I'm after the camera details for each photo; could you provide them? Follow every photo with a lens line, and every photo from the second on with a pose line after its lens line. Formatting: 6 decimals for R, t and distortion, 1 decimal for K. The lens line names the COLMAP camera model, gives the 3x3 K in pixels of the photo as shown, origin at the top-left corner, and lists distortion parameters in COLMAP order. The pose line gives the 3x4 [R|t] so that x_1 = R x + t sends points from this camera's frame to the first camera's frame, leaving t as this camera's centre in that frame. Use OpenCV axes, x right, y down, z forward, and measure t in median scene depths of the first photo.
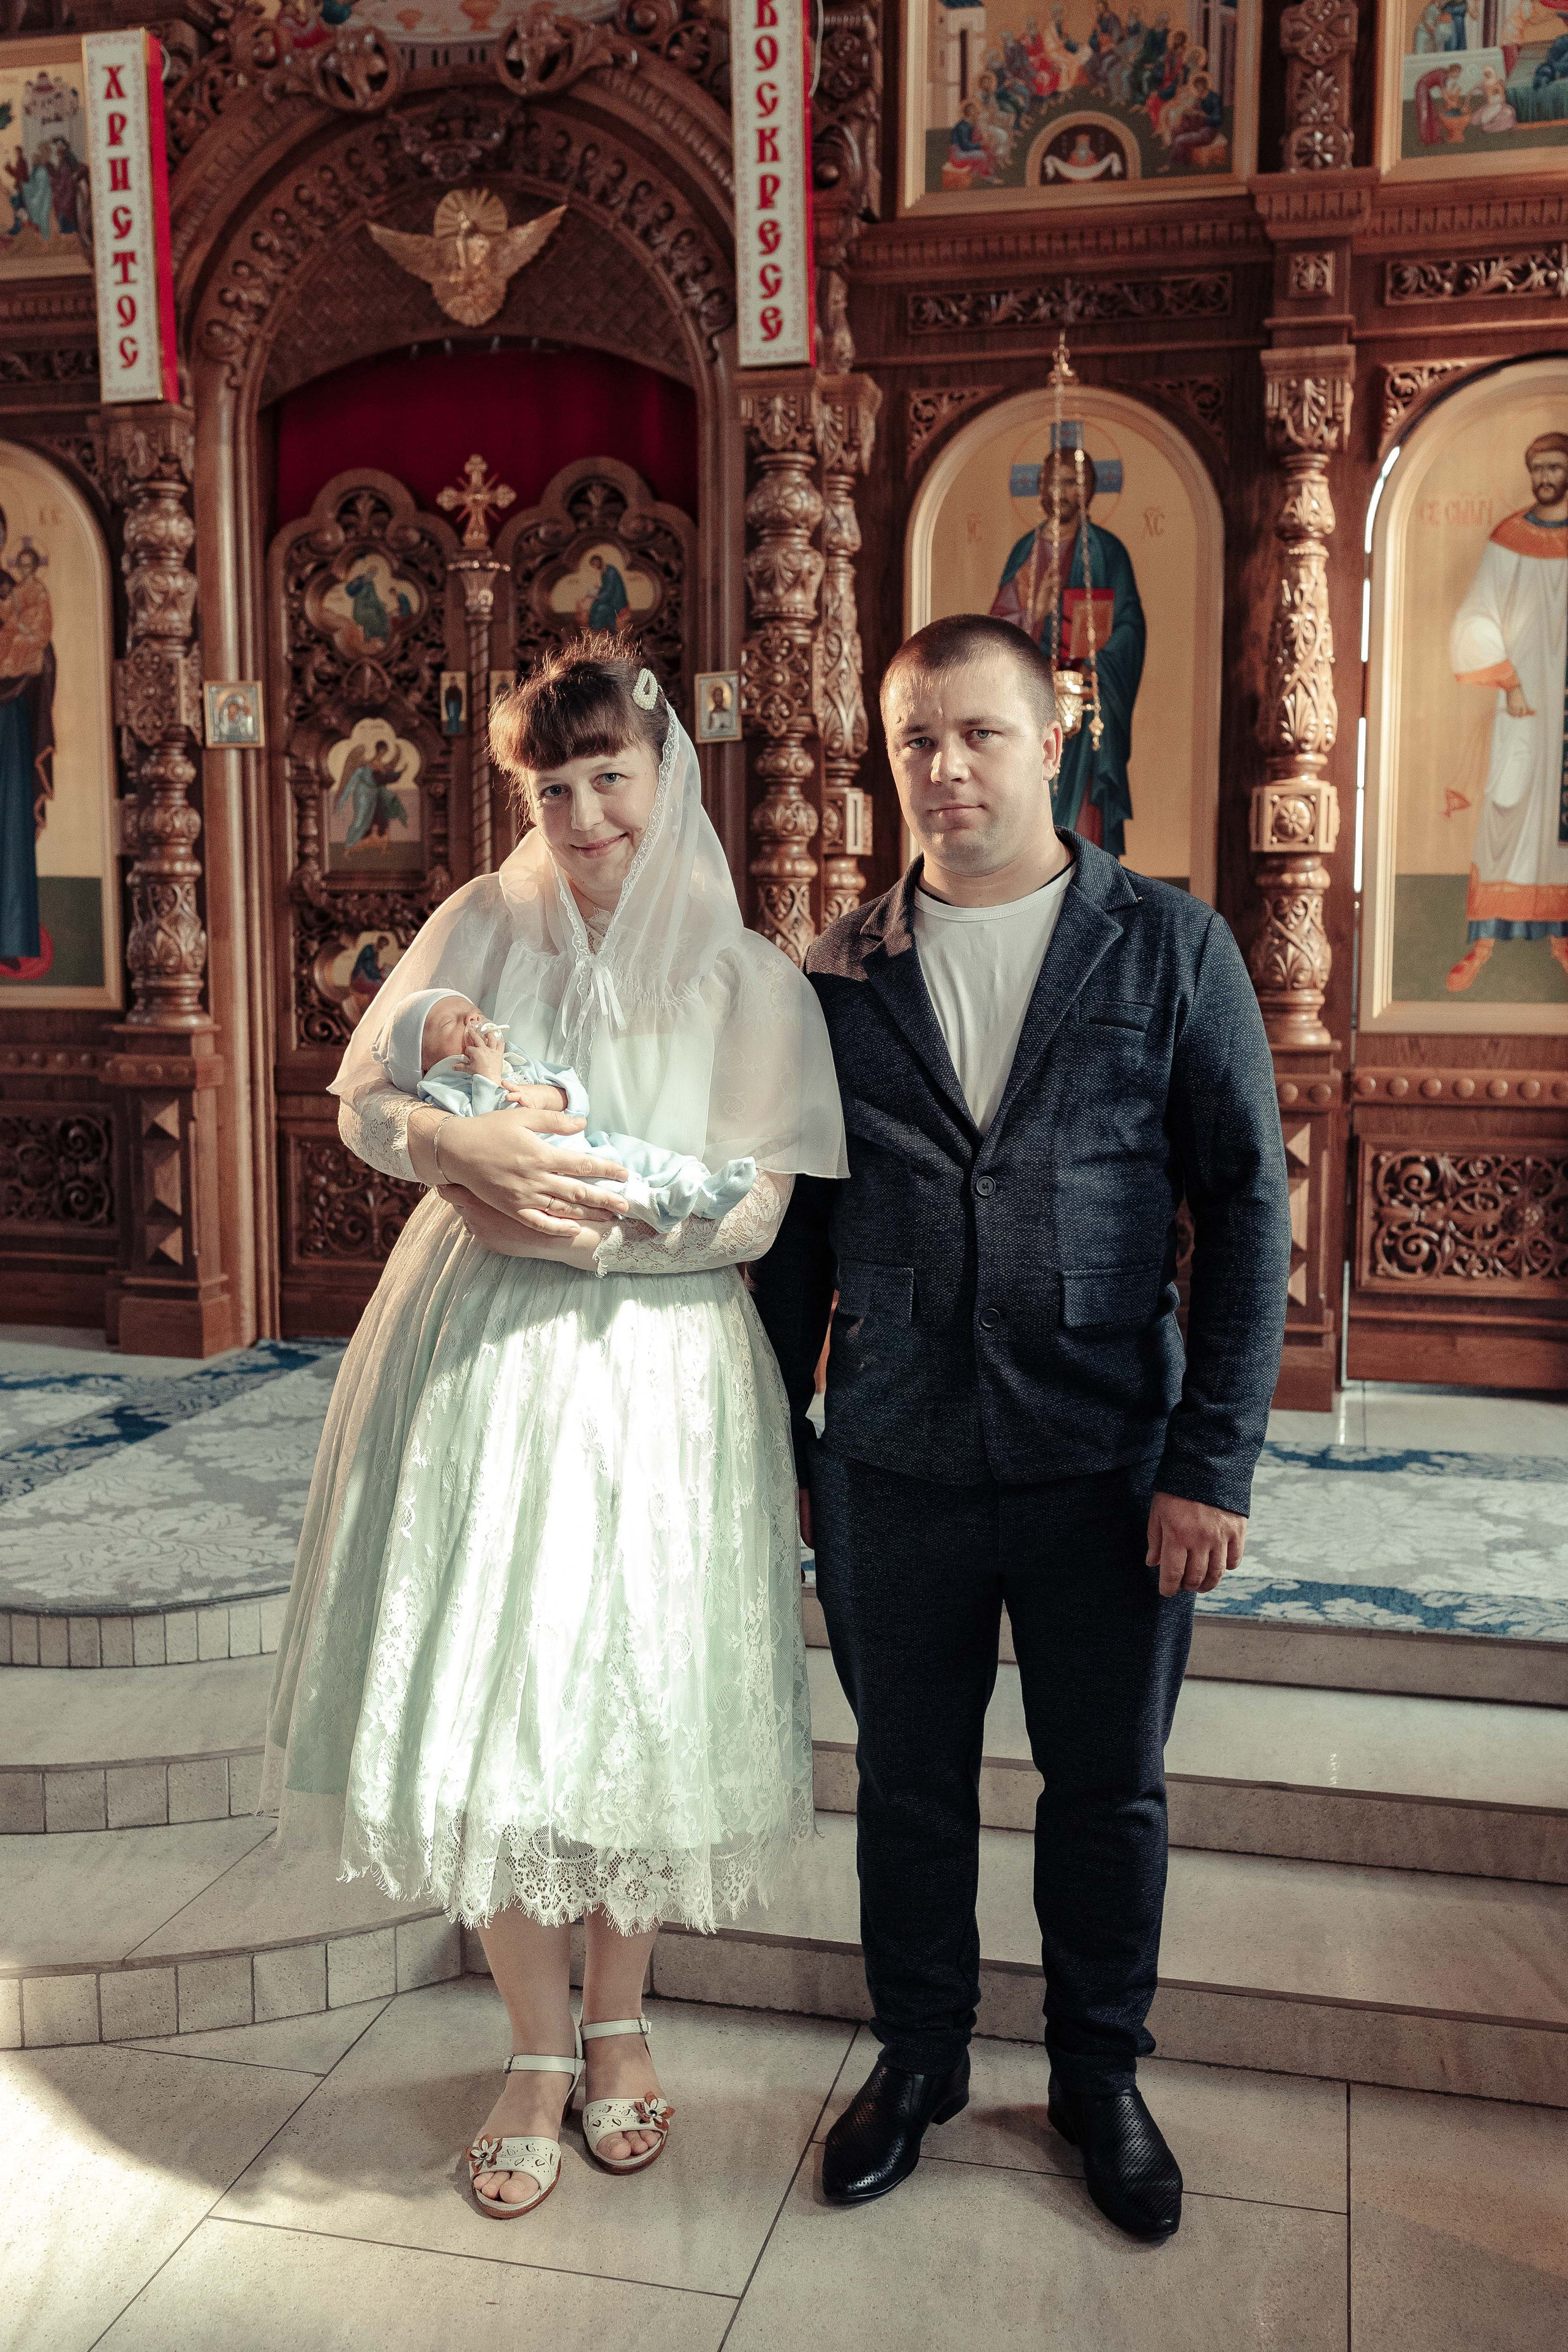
lens RADIAL K [[2242.7, 0, 790.7], [0, 2242.7, 1160.6], [0, 0, 1]] dist [0.005384, 0.000000]
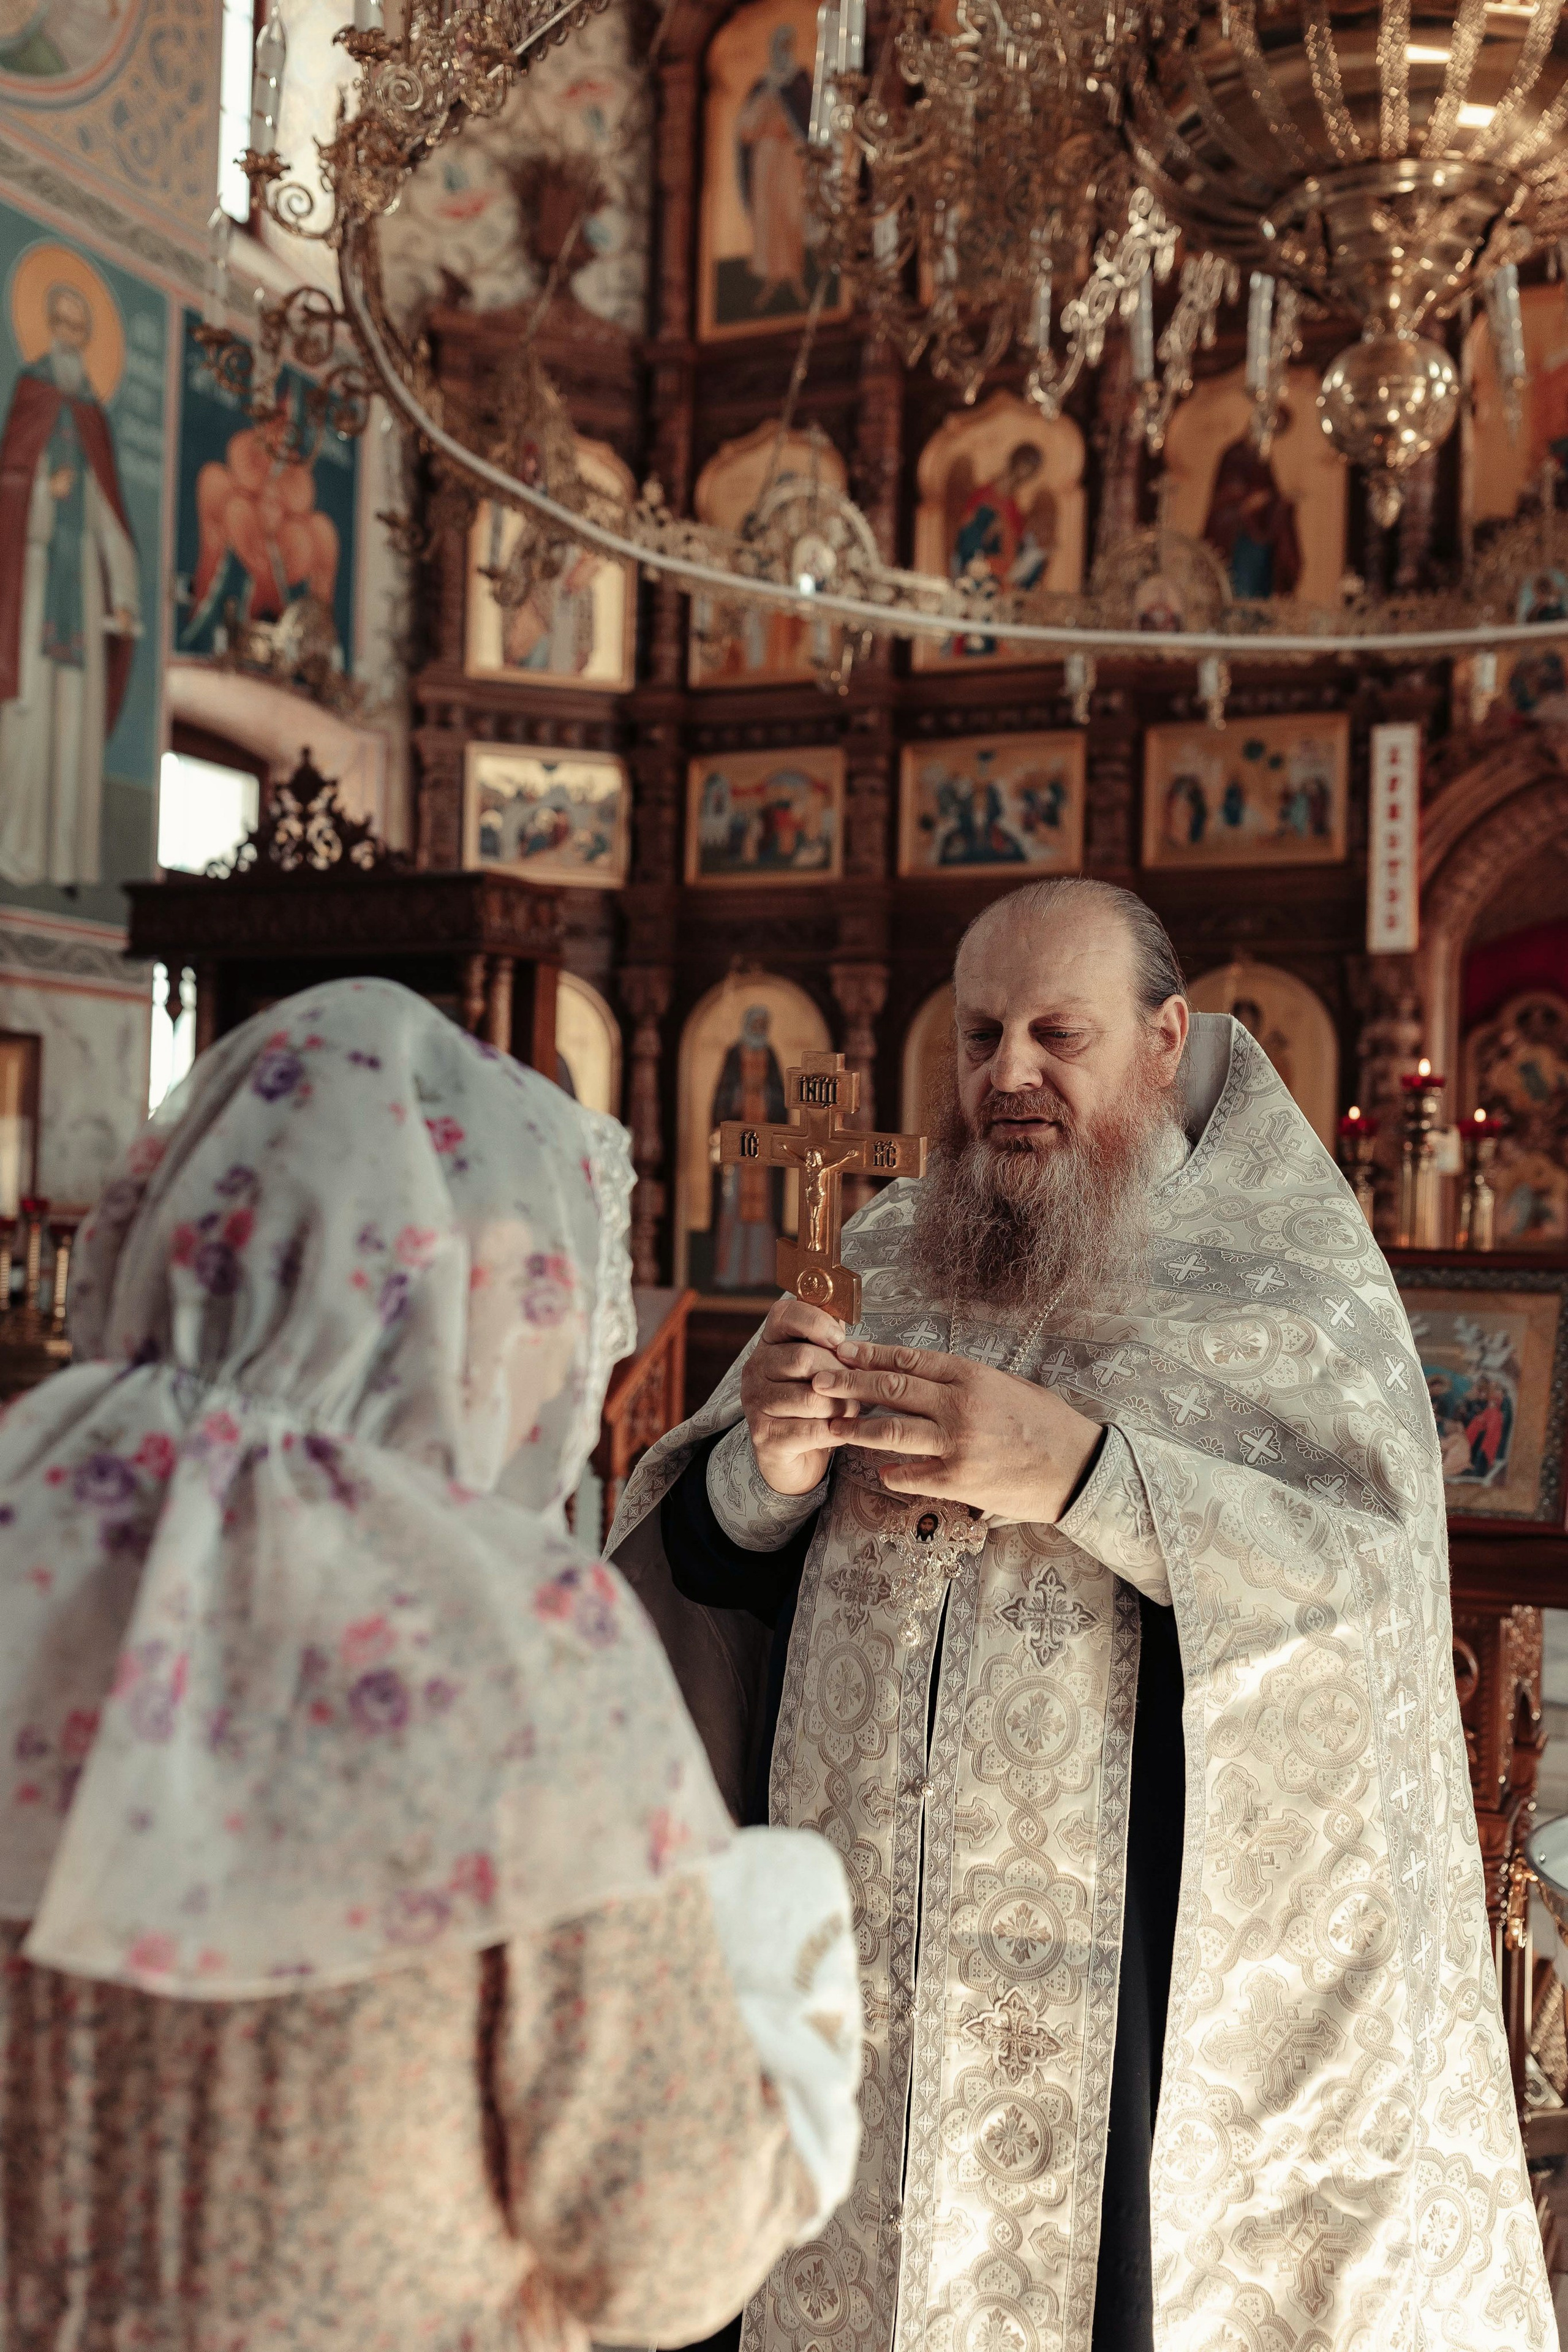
lens RADIAL K [[2242.7, 0, 788.9], [0, 2242.7, 1172.2], [0, 0, 1]] dist [0.005384, 0.000000]
pose [[0.981662, 0.022157, -0.189338, -0.417794], [-0.047005, 0.990689, -0.127776, 0.029276], [0.184743, 0.134333, 0.973563, -0.574106]]
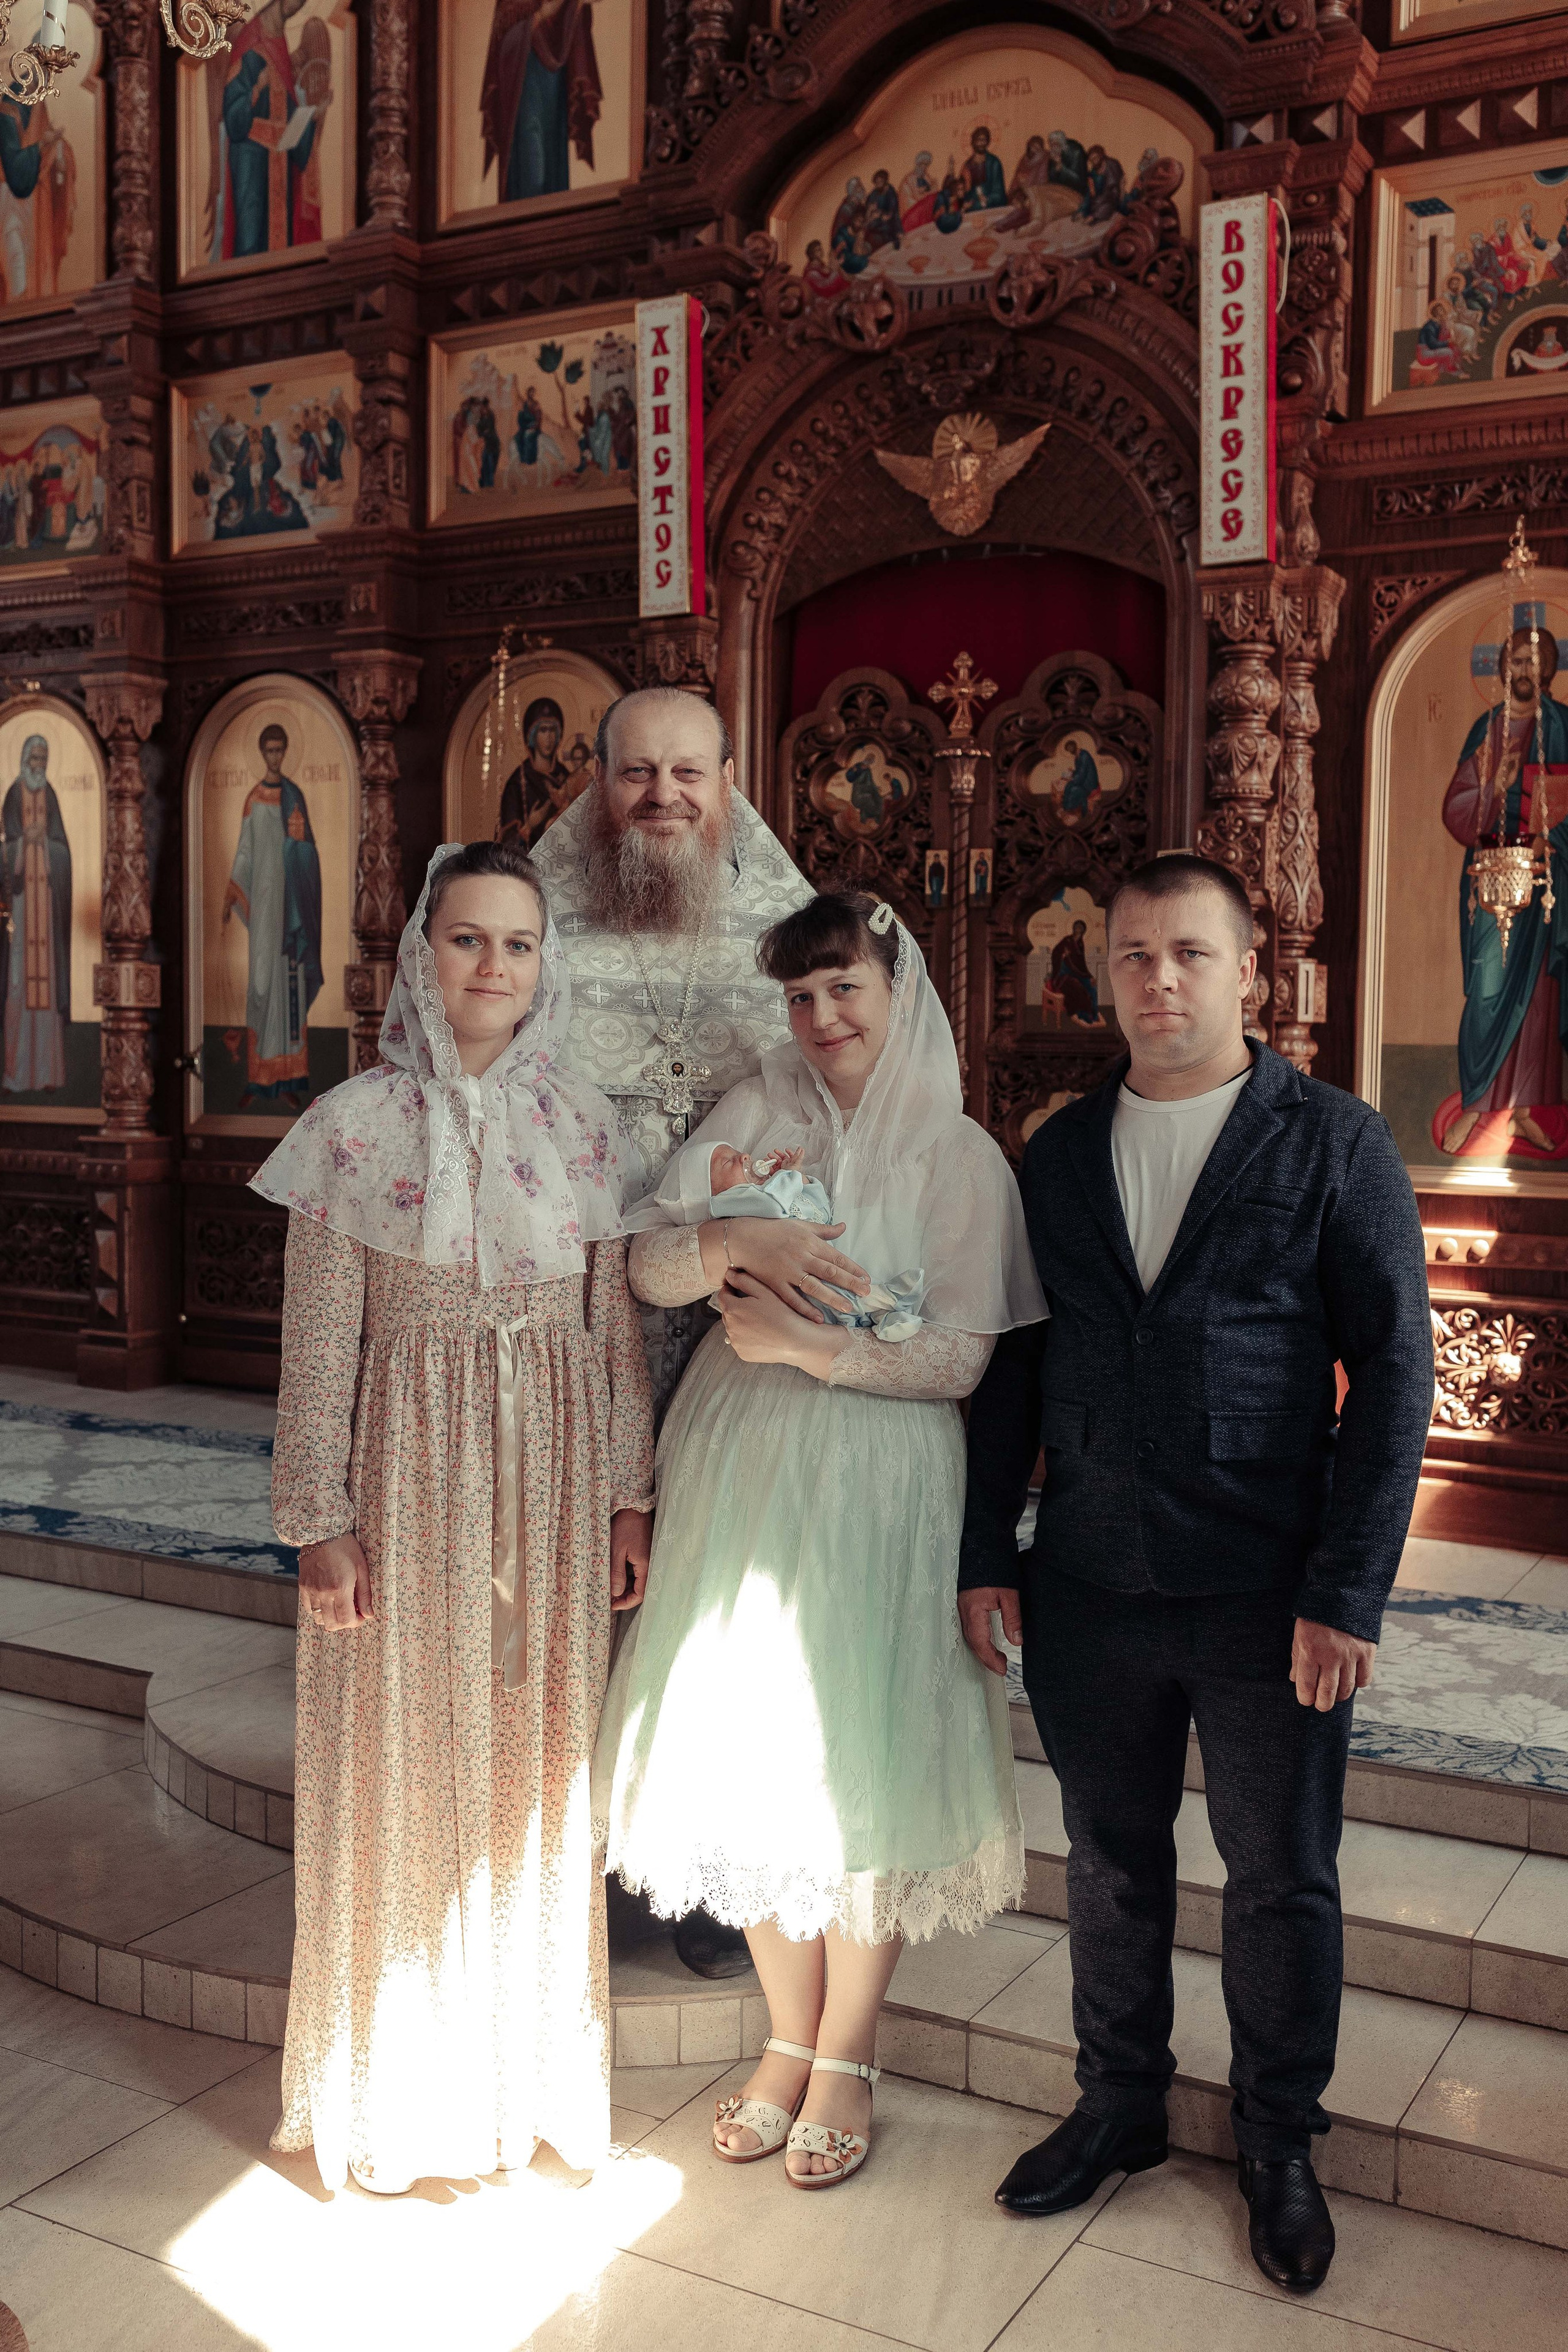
lens RADIAL K [[2242.7, 0, 804.9], [0, 2242.7, 1166.3], [0, 0, 1]] dist [0.005384, 0.000000]
pose [[0.964913, 0.027080, -0.261169, 0.078137], [-0.042369, 0.997691, -0.053087, -0.006106], [0.259128, 0.062289, 0.963832, -0.050124]]
